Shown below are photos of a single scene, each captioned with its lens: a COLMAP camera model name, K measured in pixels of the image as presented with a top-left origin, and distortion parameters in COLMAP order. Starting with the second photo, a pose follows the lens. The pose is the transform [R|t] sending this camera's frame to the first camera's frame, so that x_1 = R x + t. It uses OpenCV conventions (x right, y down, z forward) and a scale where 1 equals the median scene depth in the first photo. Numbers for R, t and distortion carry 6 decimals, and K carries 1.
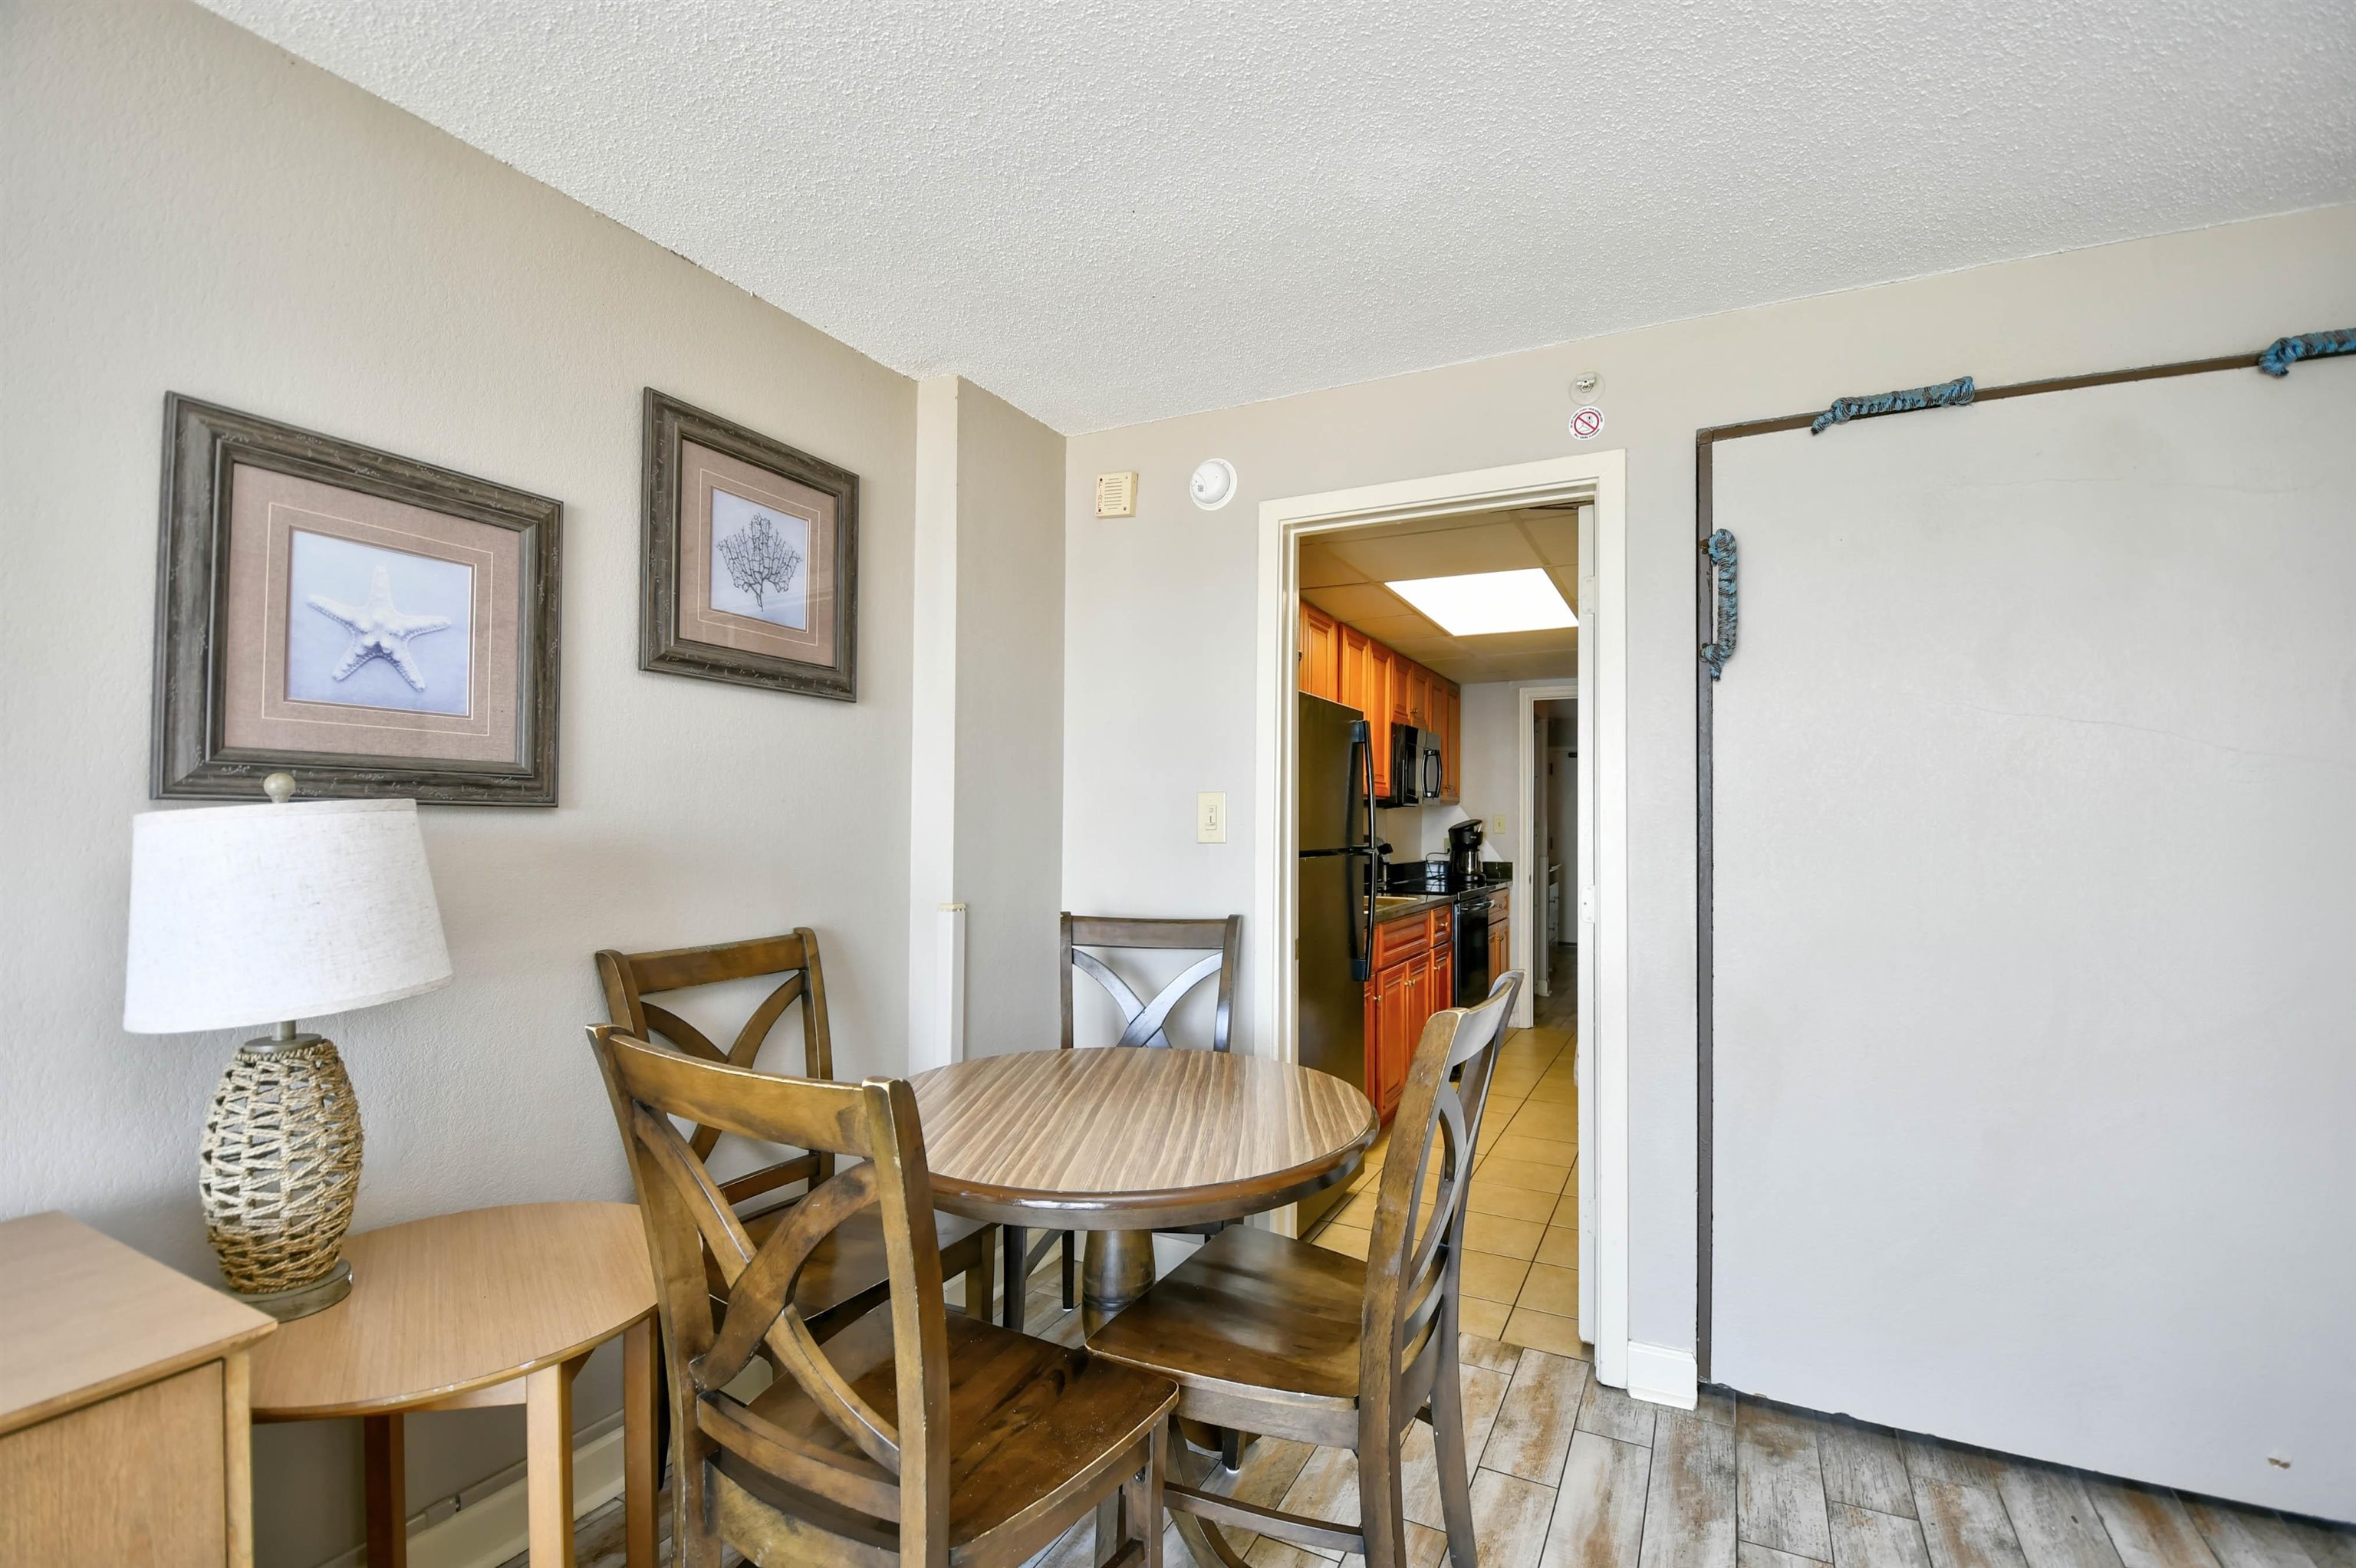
lens RADIAL K [[1015.3, 0, 1190.6], [0, 1015.3, 807.4], [0, 0, 1]] dist [0.000238, -0.000019]
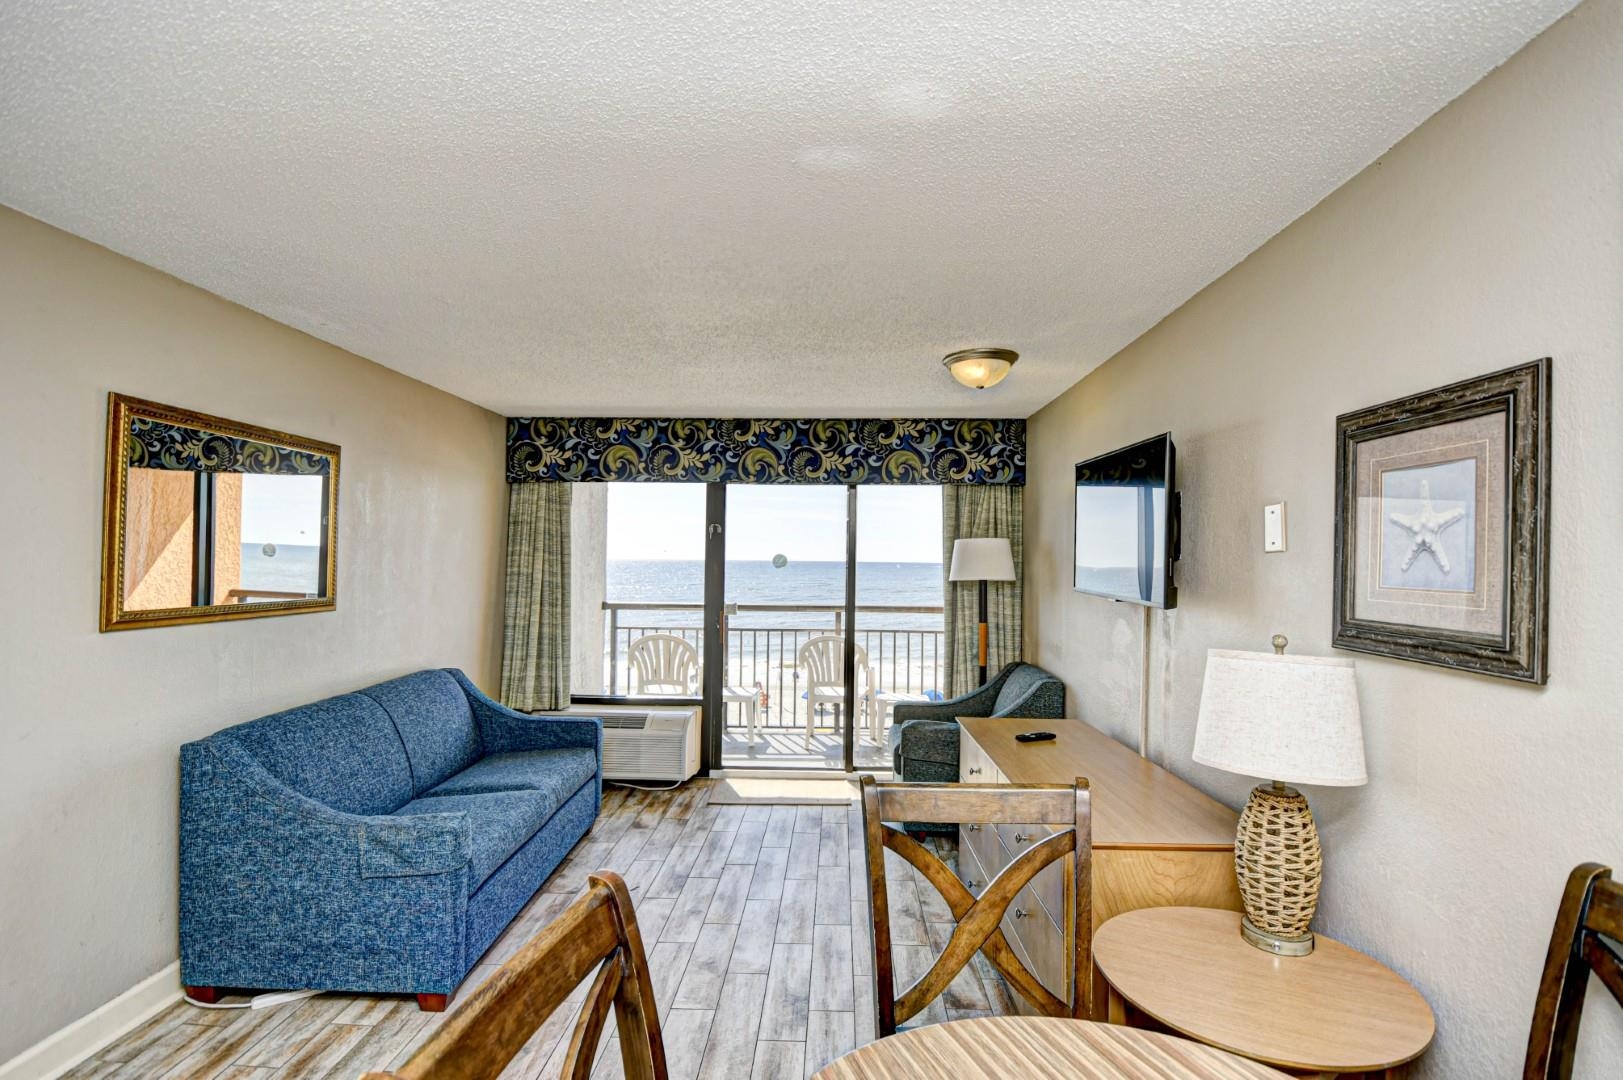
lens RADIAL K [[748.4, 0, 811.5], [0, 748.4, 540.0], [0, 0, 1]] dist [-0.000567, -0.011247]
pose [[-0.902188, -0.027618, -0.430458, 0.232134], [-0.010968, 0.999094, -0.041113, -0.079957], [0.431204, -0.032370, -0.901674, 1.078944]]
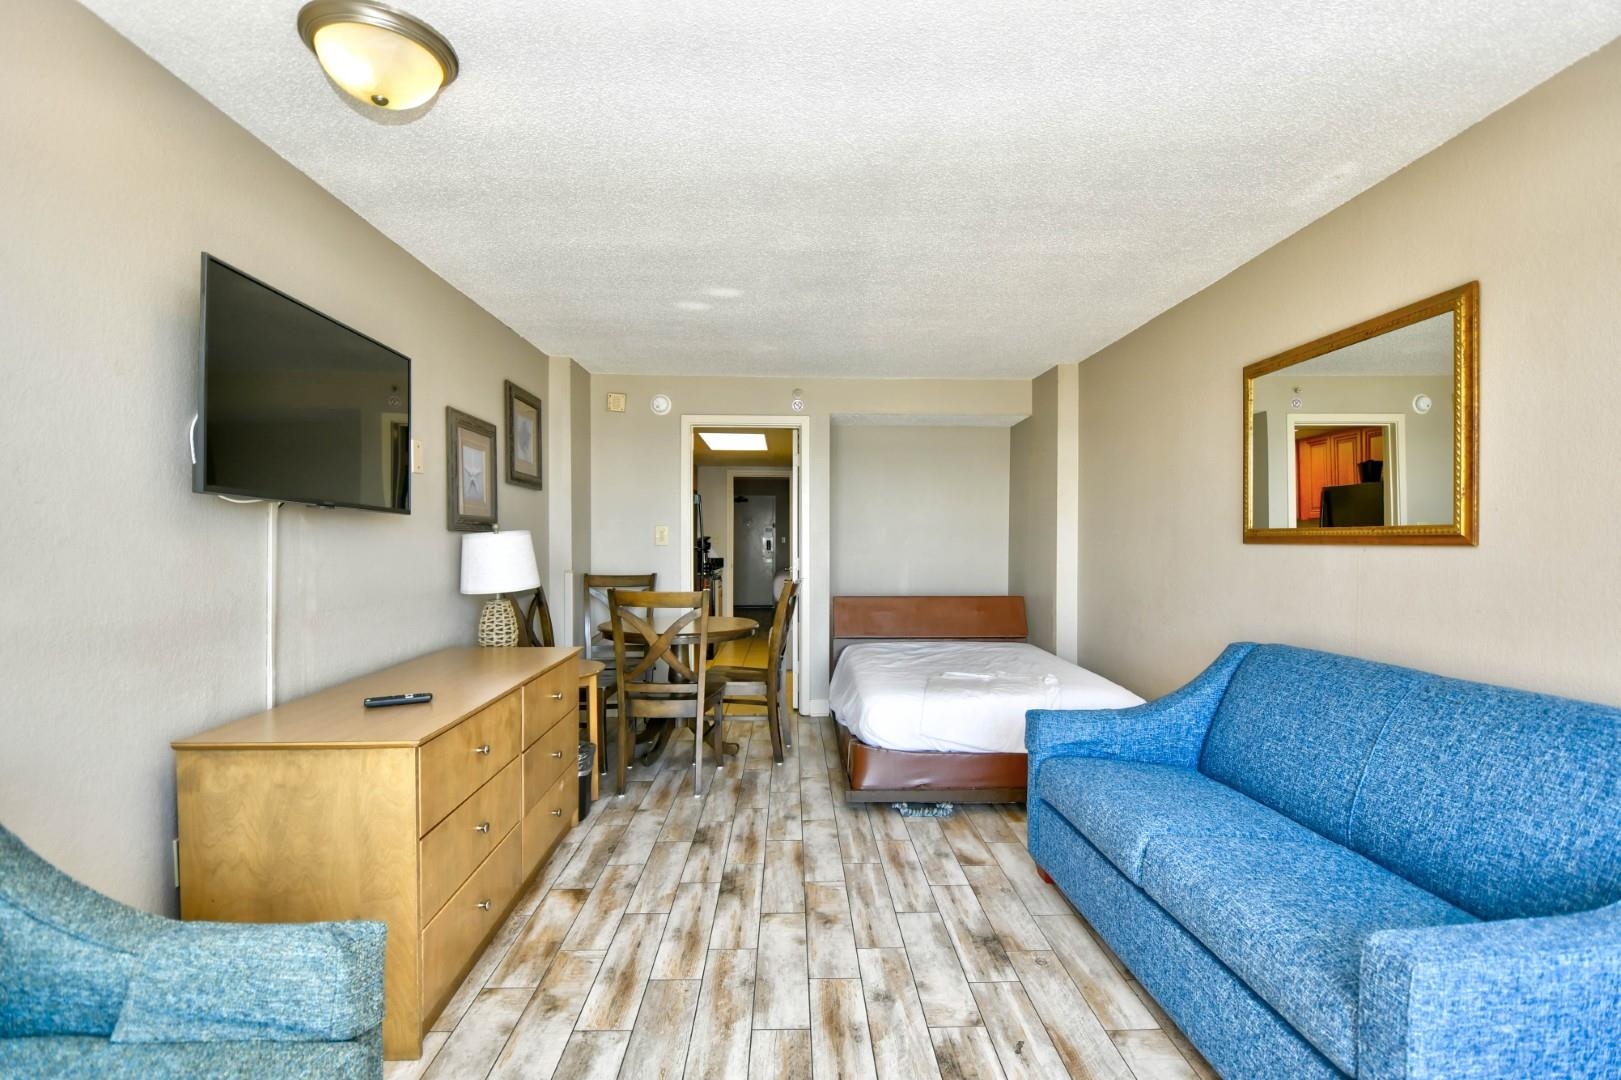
lens RADIAL K [[771.2, 0, 810.3], [0, 771.2, 549.8], [0, 0, 1]] dist [0.015842, -0.025333]
pose [[0.874930, -0.009897, 0.484148, -0.740263], [-0.003737, 0.999623, 0.027188, -0.010219], [-0.484235, -0.025597, 0.874564, -1.109582]]
